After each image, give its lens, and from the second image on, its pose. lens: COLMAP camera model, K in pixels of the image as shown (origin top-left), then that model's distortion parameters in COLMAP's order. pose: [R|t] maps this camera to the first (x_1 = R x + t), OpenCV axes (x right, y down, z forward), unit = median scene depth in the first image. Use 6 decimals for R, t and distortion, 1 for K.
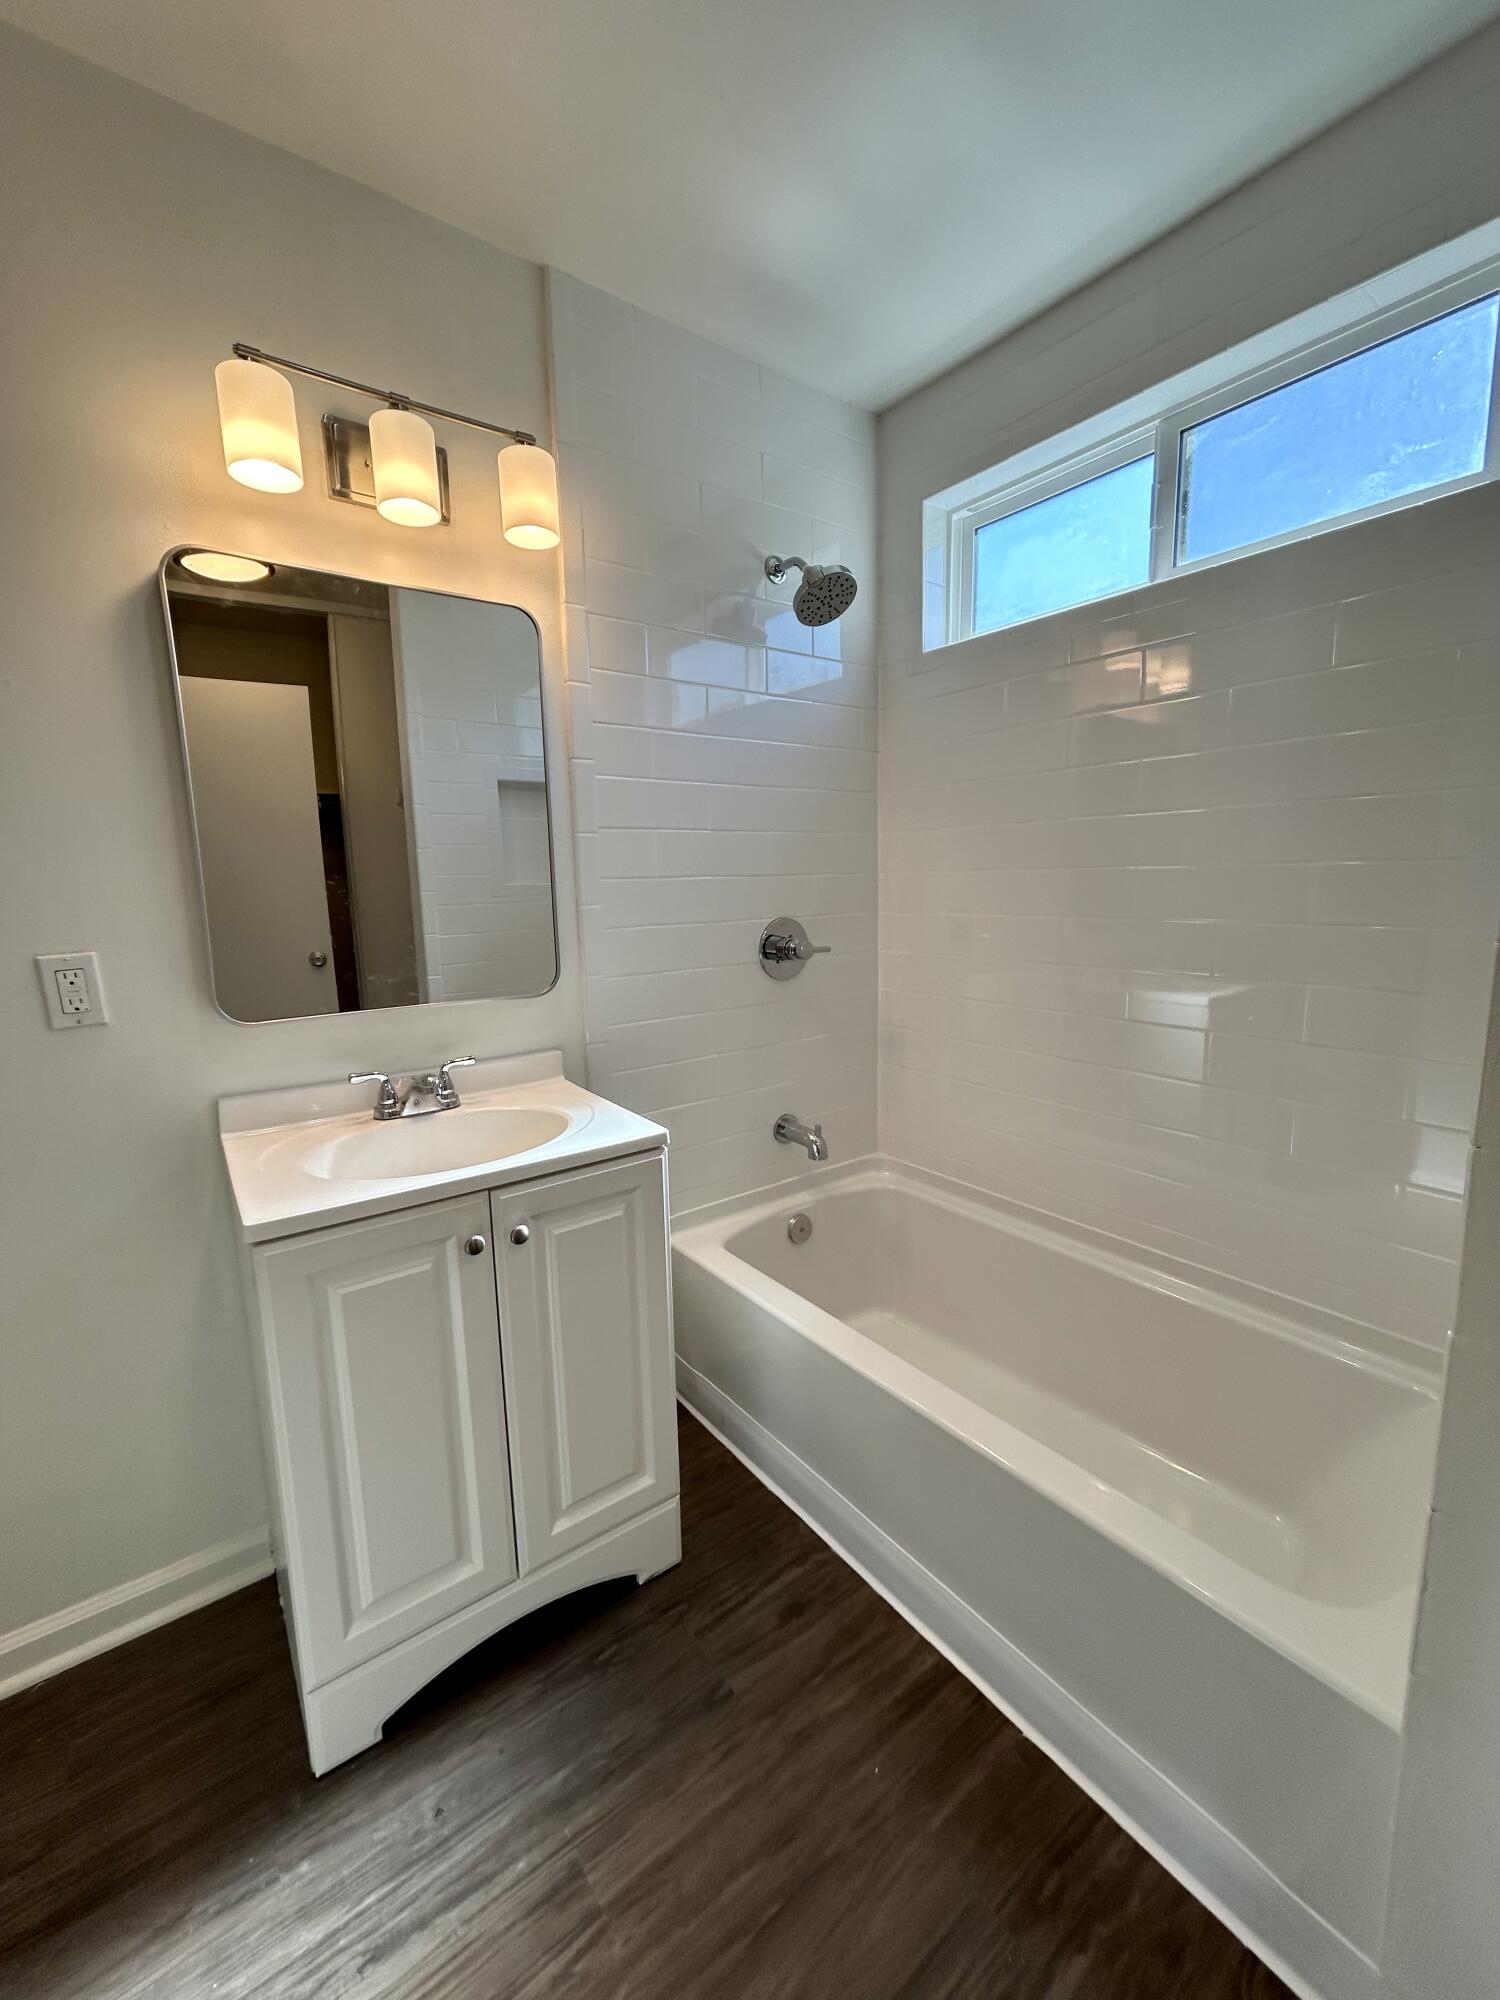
lens RADIAL K [[807.2, 0, 758.6], [0, 807.2, 999.3], [0, 0, 1]] dist [-0.004079, 0.000853]
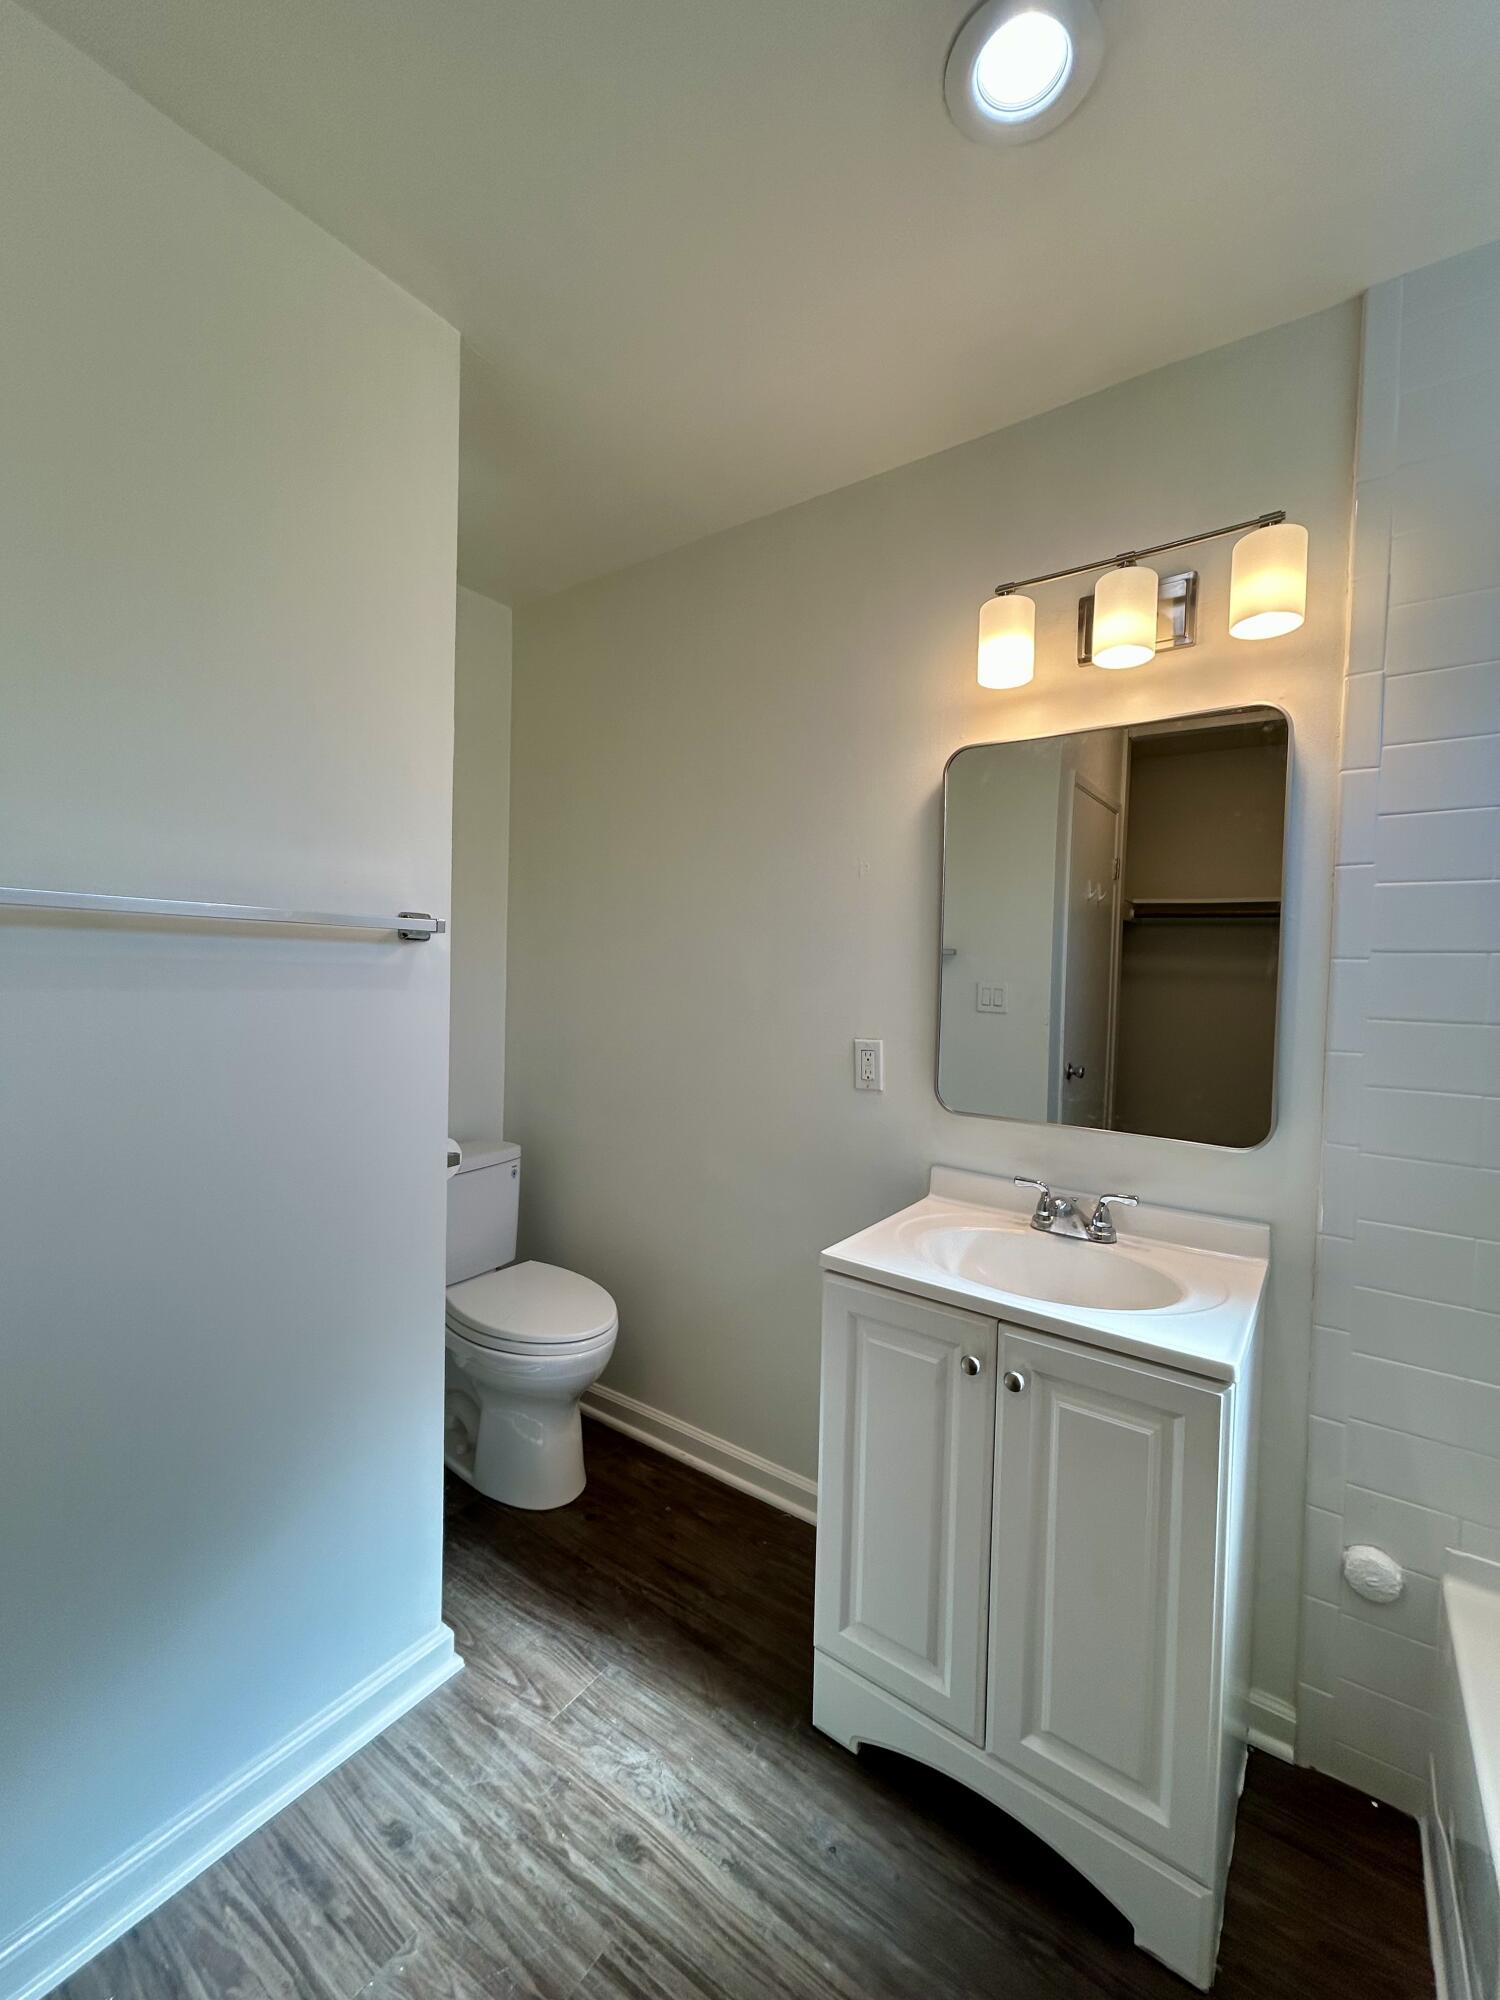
lens RADIAL K [[807.2, 0, 750.6], [0, 807.2, 998.5], [0, 0, 1]] dist [-0.004079, 0.000853]
pose [[0.289764, 0.061835, -0.955099, 0.510228], [-0.174534, 0.984592, 0.010794, -0.113504], [0.941050, 0.163569, 0.296091, 0.358328]]
